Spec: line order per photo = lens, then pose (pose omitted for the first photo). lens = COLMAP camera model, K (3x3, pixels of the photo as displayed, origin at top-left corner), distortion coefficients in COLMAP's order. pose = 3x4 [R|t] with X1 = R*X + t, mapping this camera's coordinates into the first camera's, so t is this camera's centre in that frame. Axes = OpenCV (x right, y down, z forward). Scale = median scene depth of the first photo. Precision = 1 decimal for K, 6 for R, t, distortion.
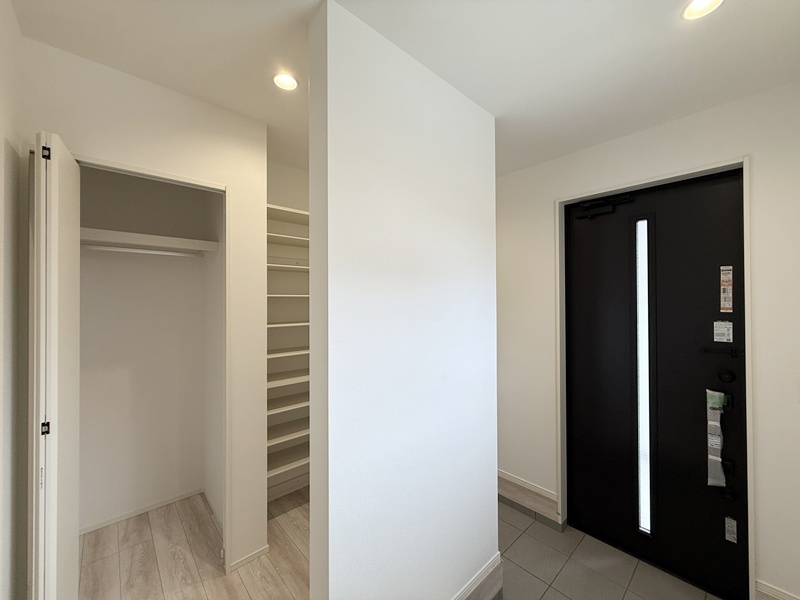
lens RADIAL K [[319.2, 0, 397.9], [0, 319.2, 298.3], [0, 0, 1]] dist [-0.000423, 0.000981]
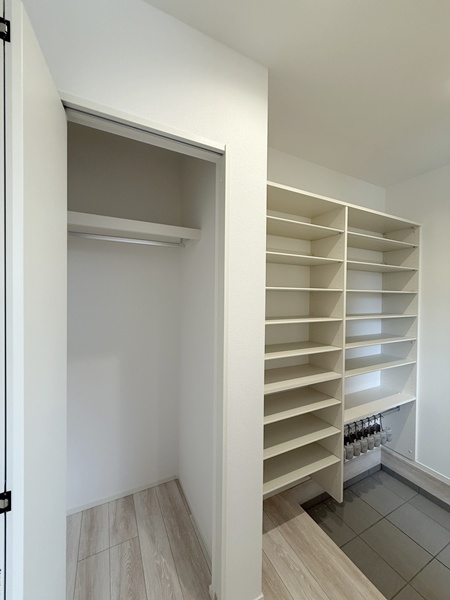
lens RADIAL K [[239.4, 0, 225.7], [0, 239.4, 298.7], [0, 0, 1]] dist [-0.000423, 0.000981]
pose [[0.964172, 0.017704, -0.264688, -0.321349], [-0.012426, 0.999689, 0.021598, 0.008797], [0.264988, -0.017535, 0.964092, 0.368843]]
